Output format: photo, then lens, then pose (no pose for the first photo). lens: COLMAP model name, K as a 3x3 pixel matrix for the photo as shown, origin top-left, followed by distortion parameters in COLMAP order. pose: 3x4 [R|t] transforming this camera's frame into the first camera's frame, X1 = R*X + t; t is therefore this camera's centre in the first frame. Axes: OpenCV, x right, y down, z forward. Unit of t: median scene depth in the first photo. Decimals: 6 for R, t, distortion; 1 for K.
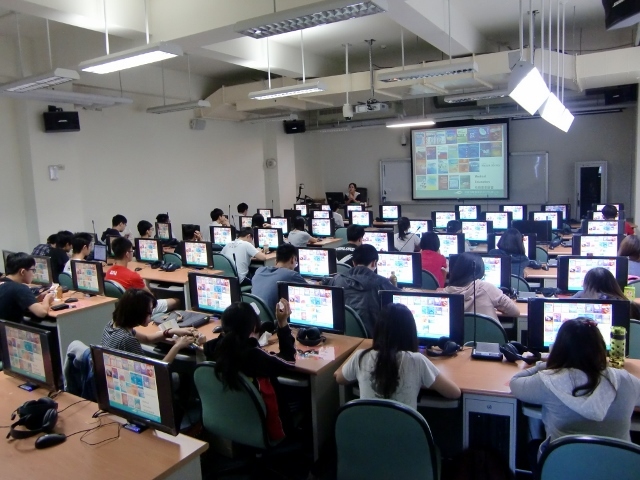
lens RADIAL K [[501.8, 0, 320.5], [0, 501.8, 236.2], [0, 0, 1]] dist [-0.102867, 0.088316]
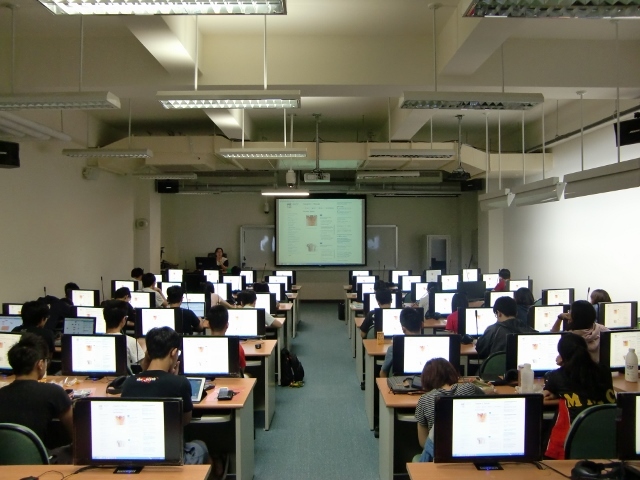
lens RADIAL K [[501.8, 0, 320.6], [0, 501.8, 235.8], [0, 0, 1]] dist [-0.102867, 0.088316]
pose [[0.855901, 0.040228, 0.515573, -0.418621], [0.030244, 0.991370, -0.127559, -0.000241], [-0.516255, 0.124771, 0.847298, 0.114721]]
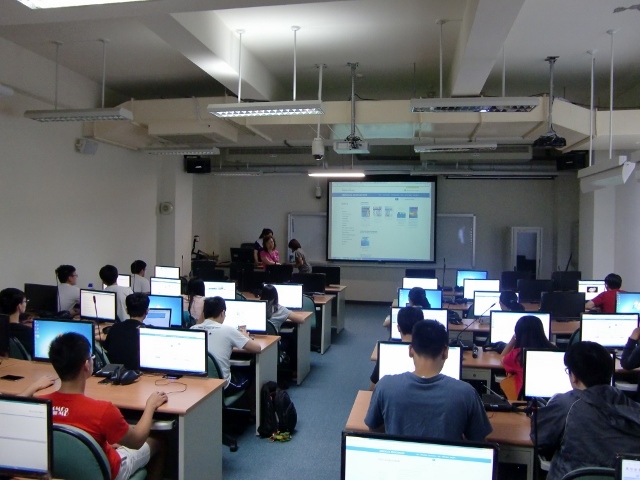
lens RADIAL K [[501.8, 0, 321.7], [0, 501.8, 235.4], [0, 0, 1]] dist [-0.102867, 0.088316]
pose [[0.935721, 0.050502, 0.349108, -0.208819], [-0.010858, 0.993353, -0.114596, -0.023165], [-0.352575, 0.103439, 0.930049, 0.280238]]
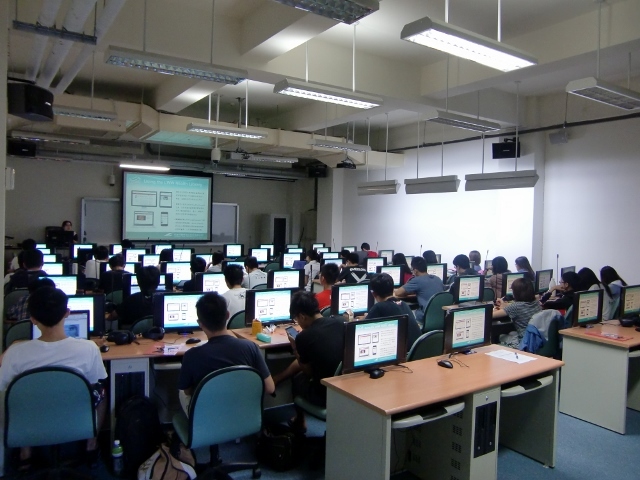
lens RADIAL K [[501.8, 0, 320.3], [0, 501.8, 238.4], [0, 0, 1]] dist [-0.102867, 0.088316]
pose [[0.439306, 0.023774, 0.898023, -0.815693], [0.065028, 0.996186, -0.058184, 0.007605], [-0.895981, 0.083957, 0.436085, 0.341576]]
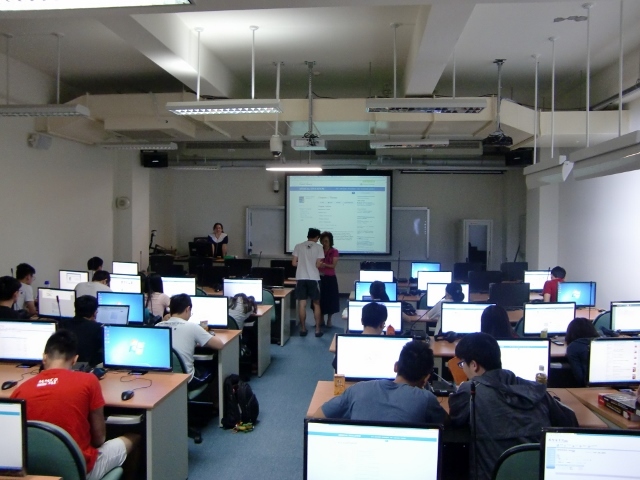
lens RADIAL K [[501.8, 0, 321.6], [0, 501.8, 235.4], [0, 0, 1]] dist [-0.102867, 0.088316]
pose [[0.903102, 0.036523, 0.427871, -0.217906], [0.005605, 0.995289, -0.096789, -0.027316], [-0.429390, 0.089809, 0.898643, 0.262290]]
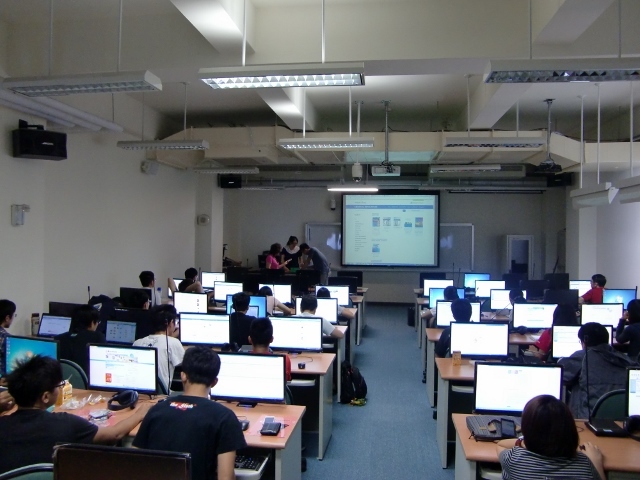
lens RADIAL K [[501.8, 0, 320.7], [0, 501.8, 238.4], [0, 0, 1]] dist [-0.102867, 0.088316]
pose [[0.918787, 0.046870, 0.391962, -0.372457], [0.000335, 0.992833, -0.119506, -0.012844], [-0.394754, 0.109932, 0.912186, 0.183268]]
